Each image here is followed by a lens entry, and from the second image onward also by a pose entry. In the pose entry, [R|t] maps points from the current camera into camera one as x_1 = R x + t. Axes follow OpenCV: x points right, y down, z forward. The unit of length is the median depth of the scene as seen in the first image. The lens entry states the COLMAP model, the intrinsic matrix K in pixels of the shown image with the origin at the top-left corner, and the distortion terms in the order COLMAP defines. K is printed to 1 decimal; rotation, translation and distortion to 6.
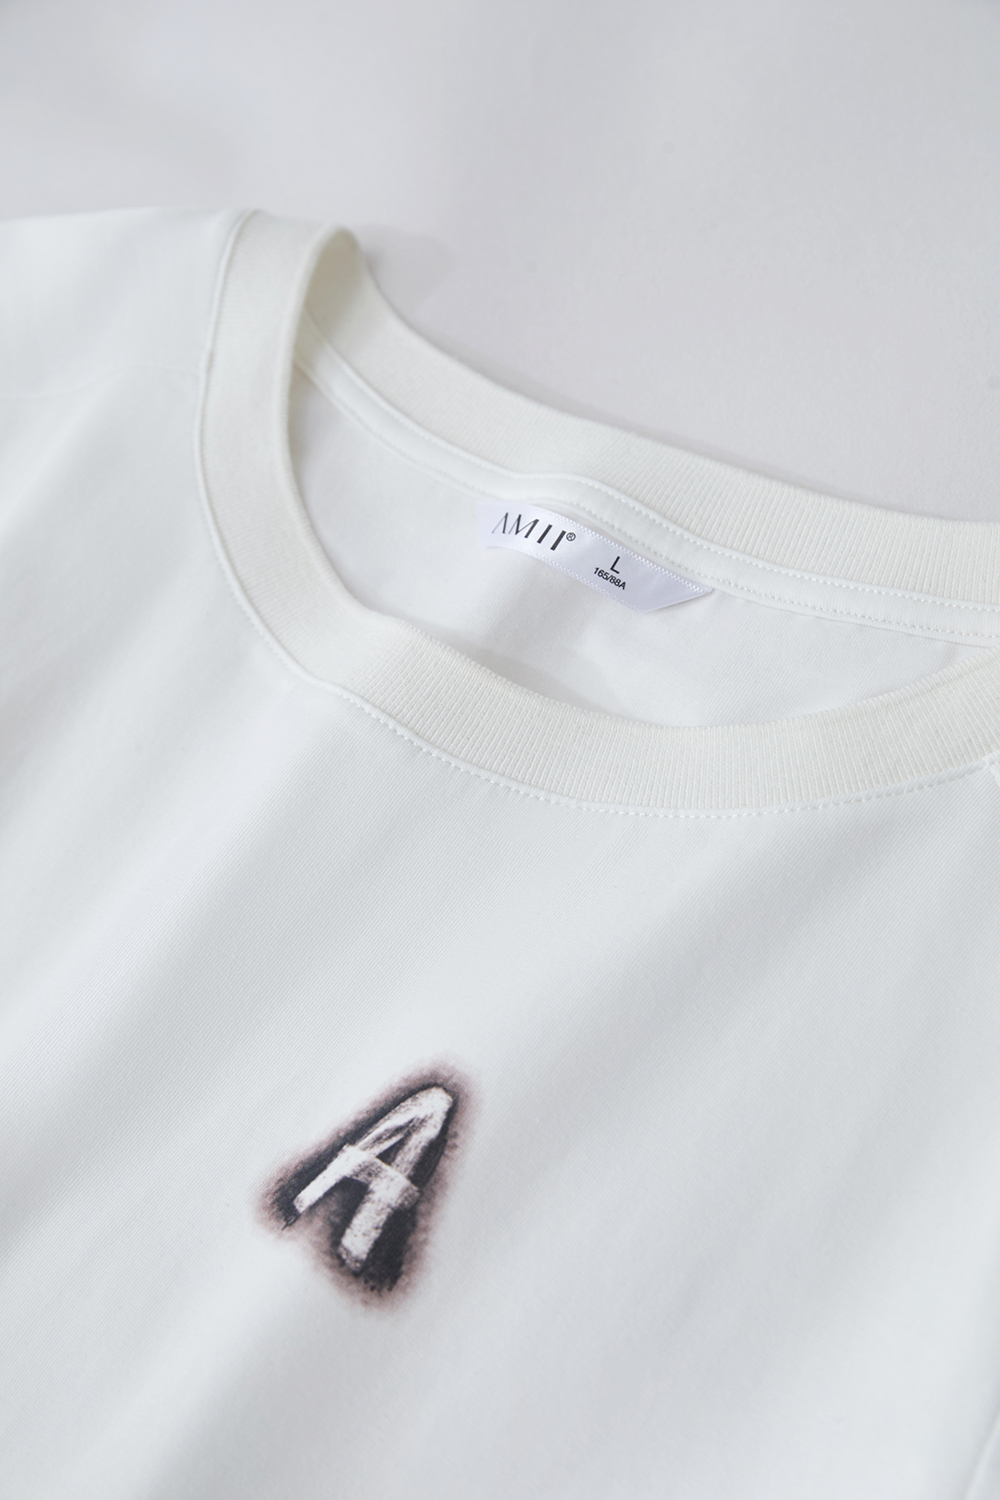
lens RADIAL K [[2513.6, 0, 499.8], [0, 2513.6, 751.0], [0, 0, 1]] dist [-0.103974, 0.000000]
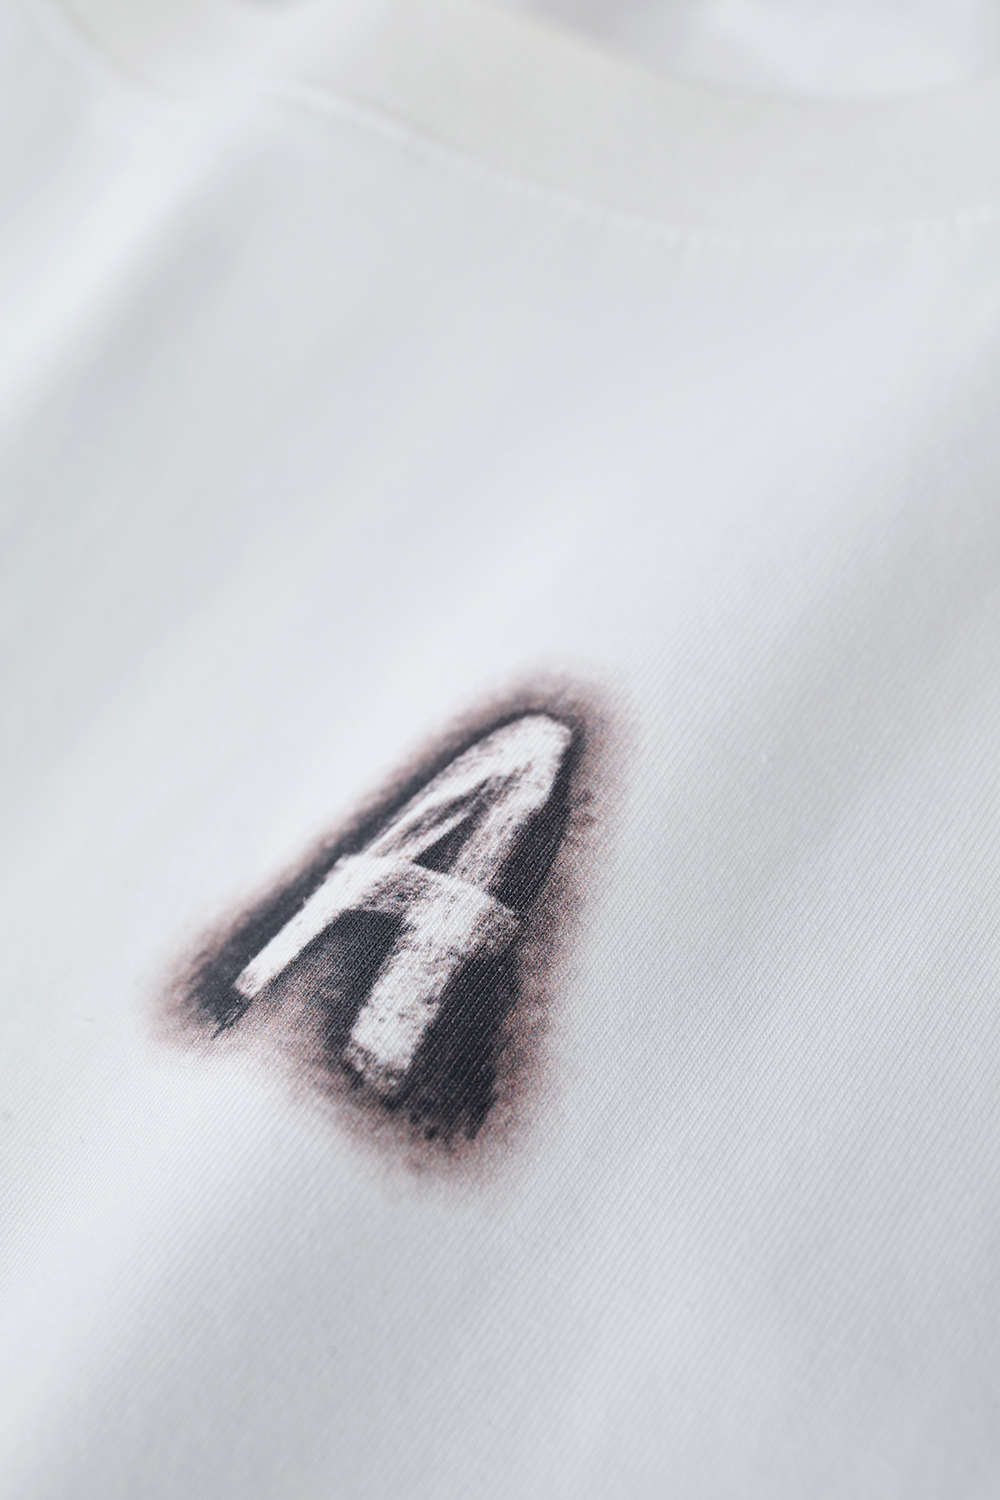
lens RADIAL K [[2929.9, 0, 501.2], [0, 2929.9, 749.6], [0, 0, 1]] dist [-0.058735, 0.000000]
pose [[0.997263, -0.069870, 0.024179, -0.045089], [0.070995, 0.996257, -0.049310, 0.169934], [-0.020643, 0.050892, 0.998491, 0.480171]]
